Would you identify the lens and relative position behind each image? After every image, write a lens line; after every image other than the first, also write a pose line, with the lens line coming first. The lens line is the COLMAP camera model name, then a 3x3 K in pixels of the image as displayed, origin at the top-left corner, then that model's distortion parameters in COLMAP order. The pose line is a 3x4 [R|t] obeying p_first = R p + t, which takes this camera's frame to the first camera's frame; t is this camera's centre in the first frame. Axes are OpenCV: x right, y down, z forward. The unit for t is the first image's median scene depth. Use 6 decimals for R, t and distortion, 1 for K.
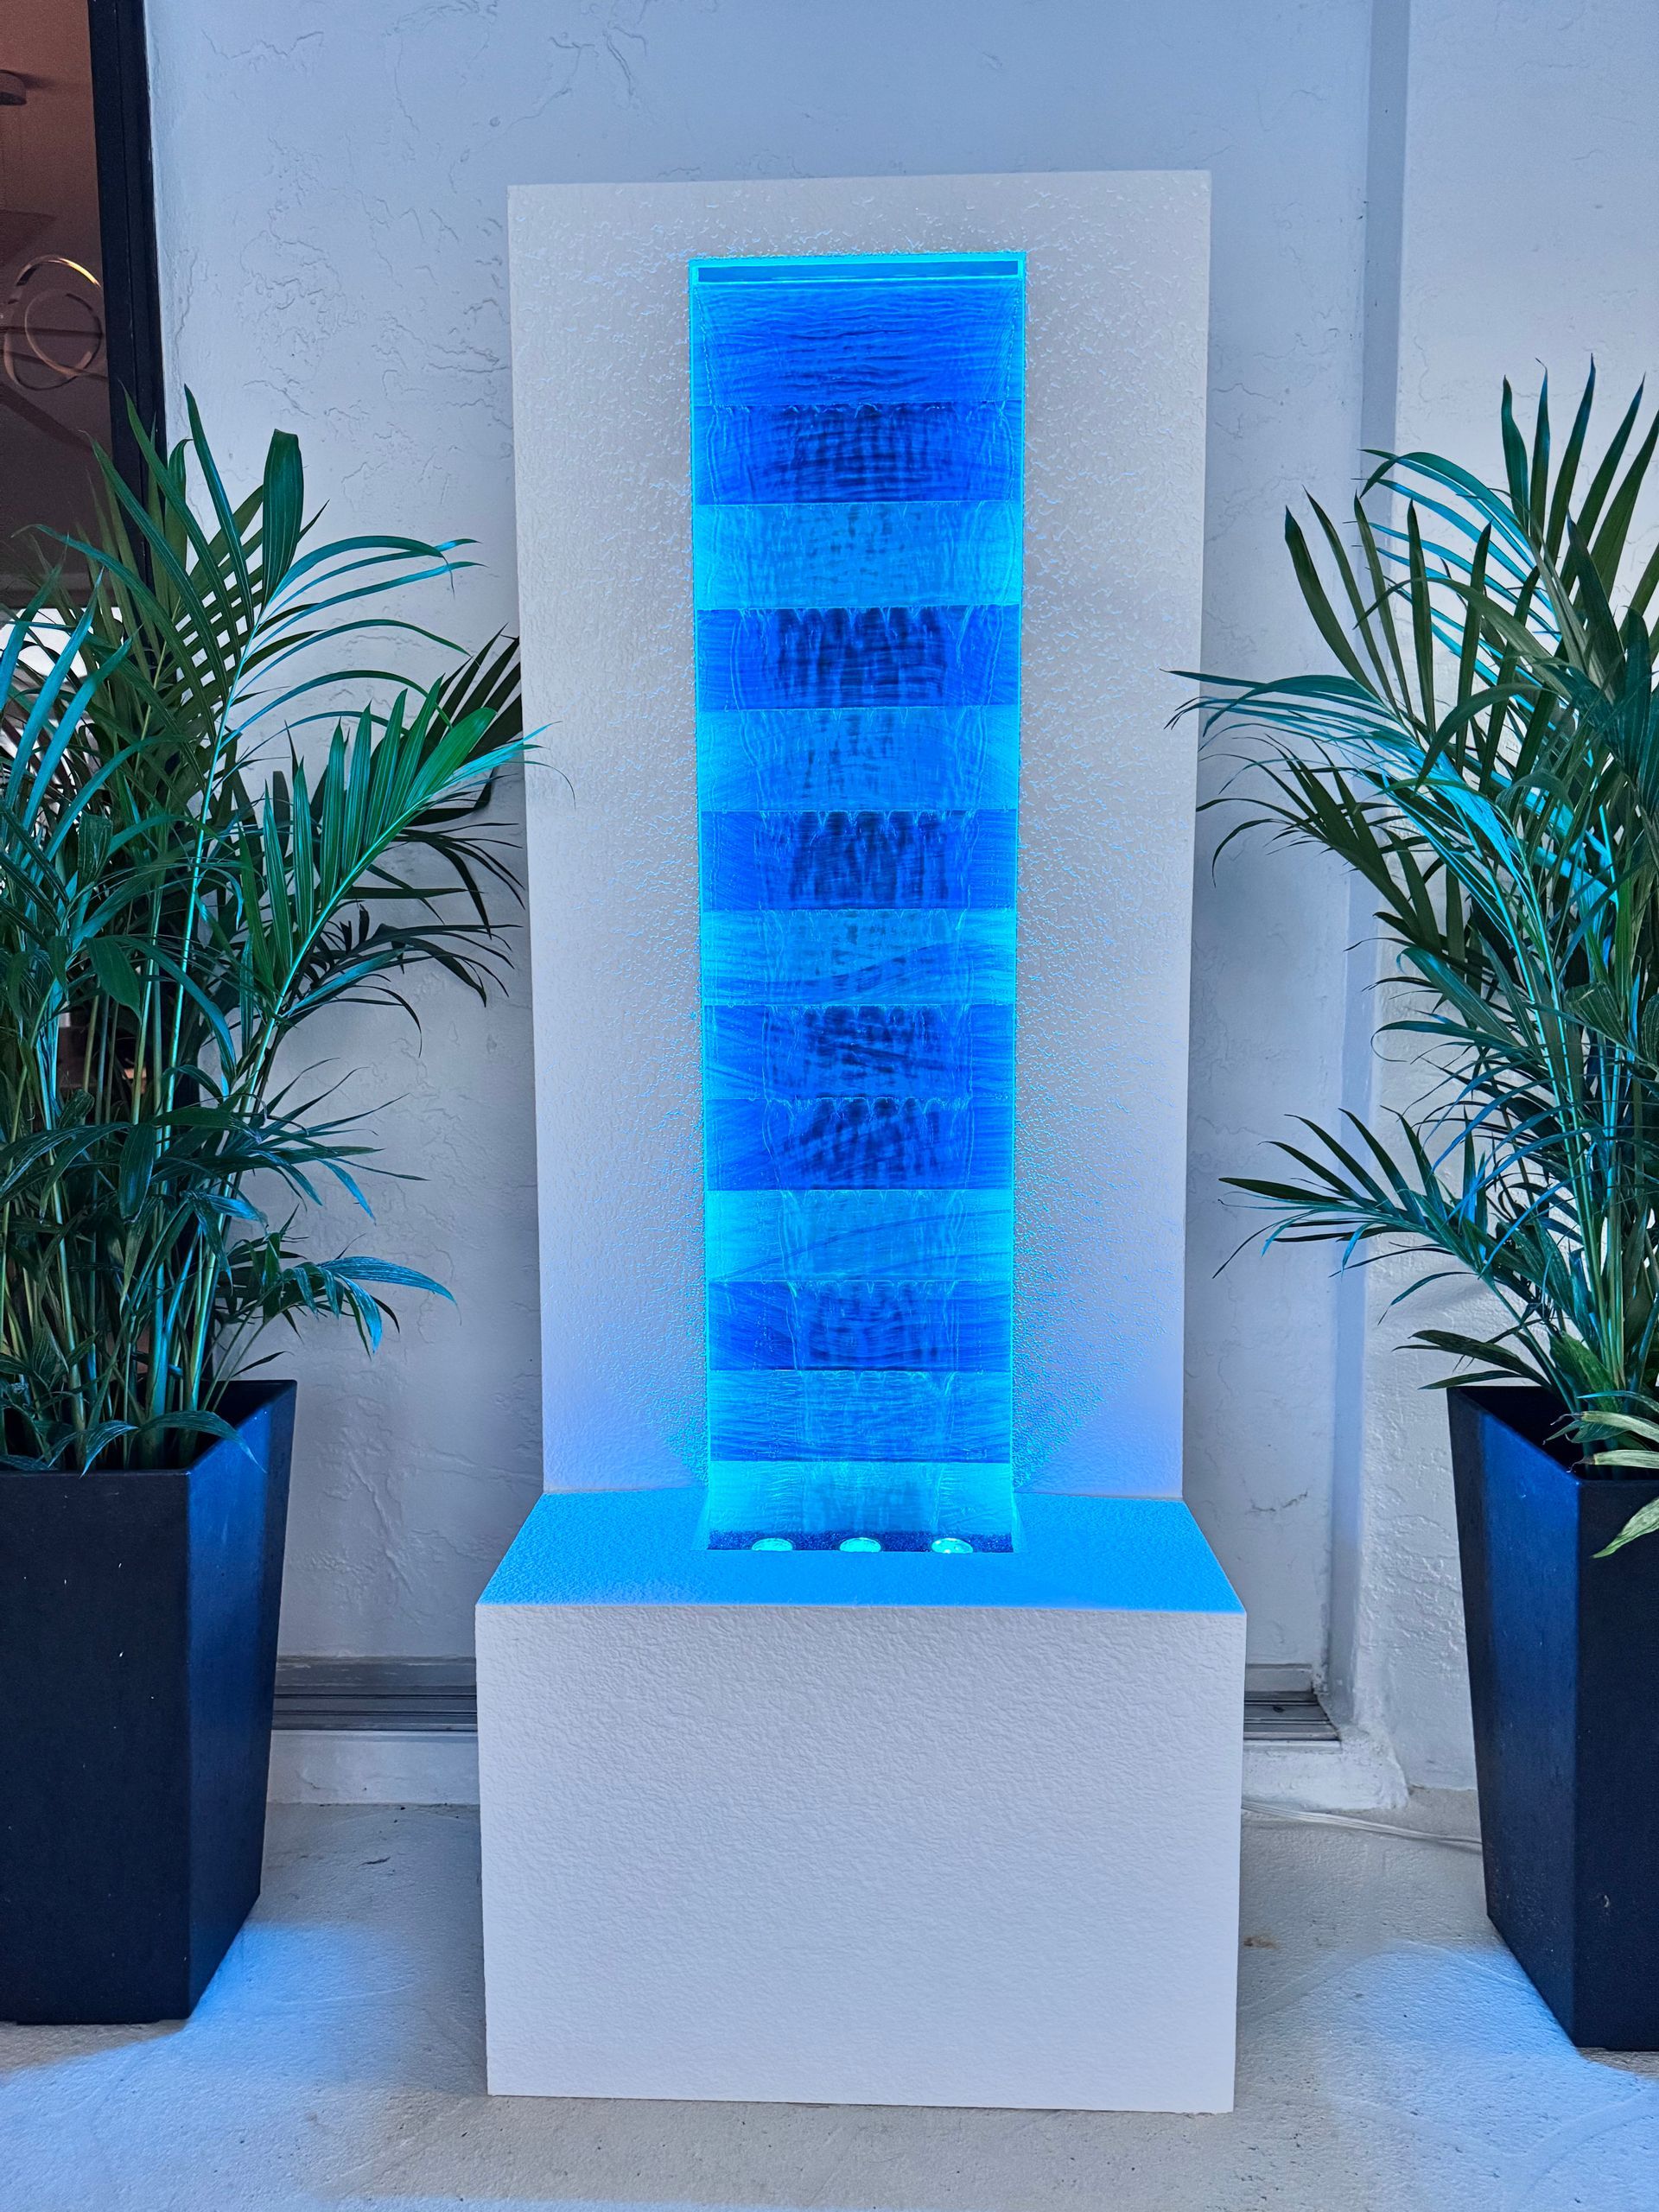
lens RADIAL K [[1571.1, 0, 830.7], [0, 1571.1, 1096.1], [0, 0, 1]] dist [-0.022188, 0.009981]
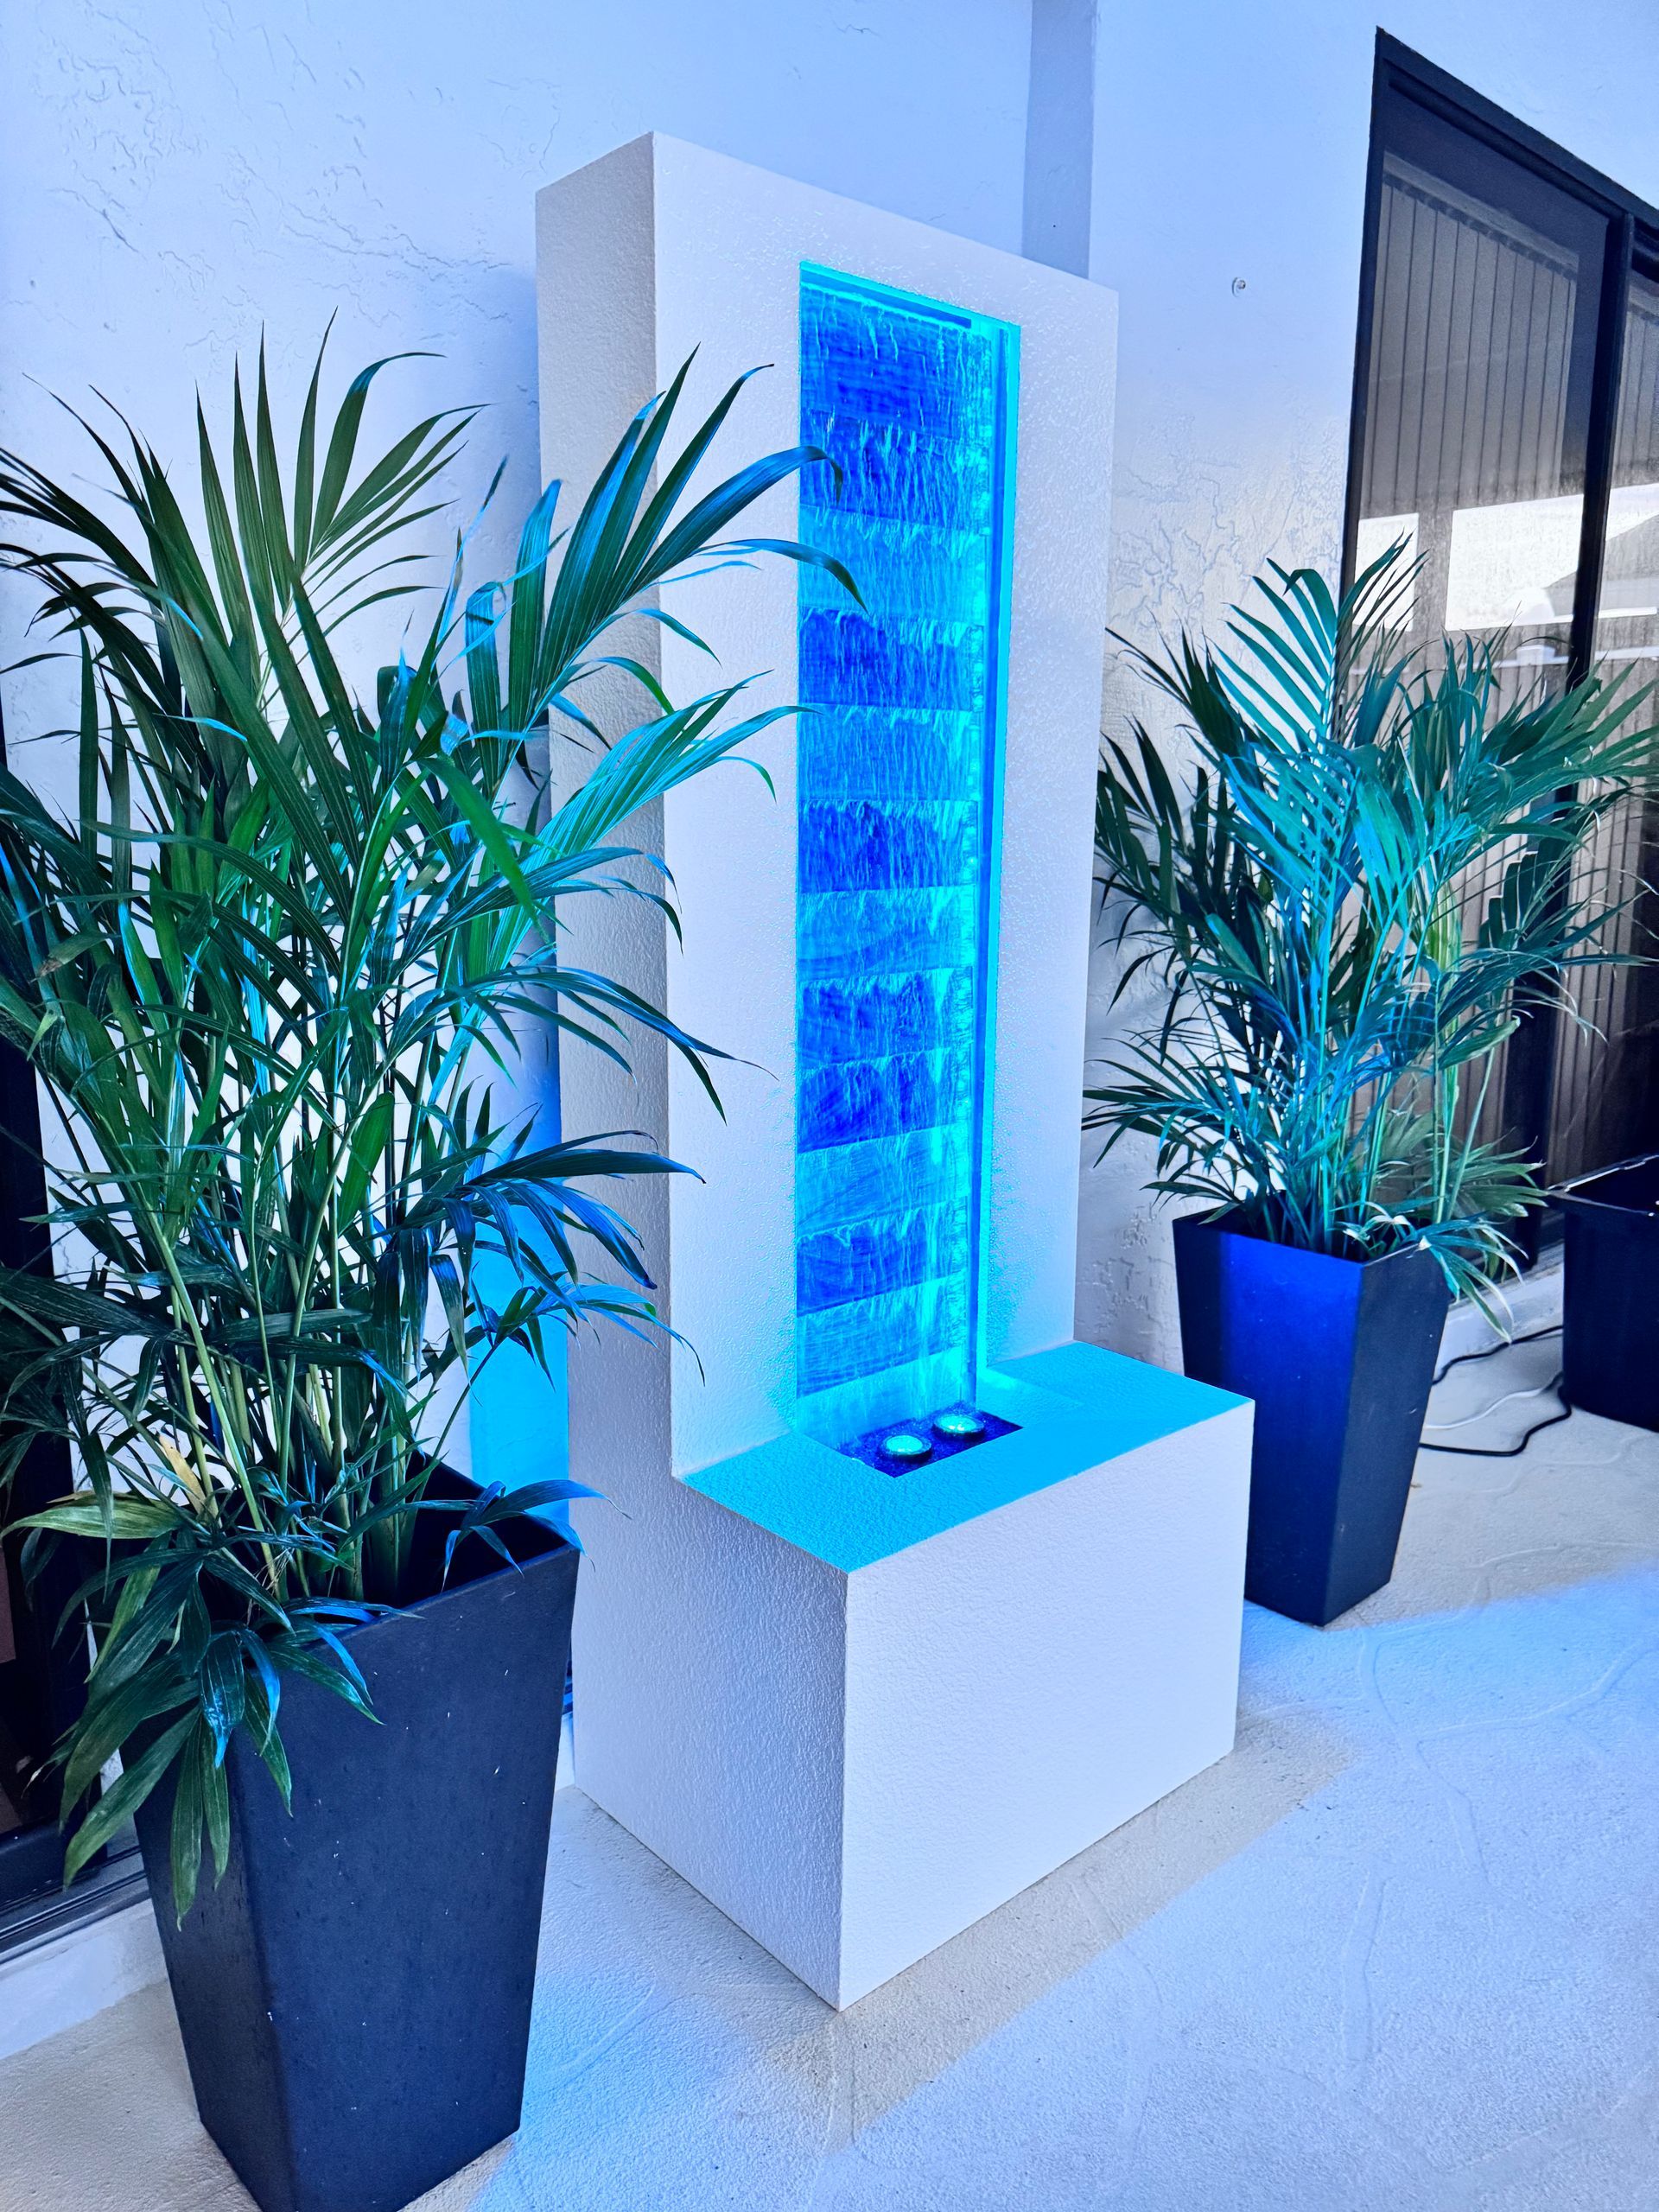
lens RADIAL K [[1571.1, 0, 827.1], [0, 1571.1, 1112.5], [0, 0, 1]] dist [-0.022188, 0.009981]
pose [[0.727315, -0.122977, 0.675196, -0.780149], [0.055776, 0.991152, 0.120442, -0.098862], [-0.684034, -0.049939, 0.727739, 0.204392]]
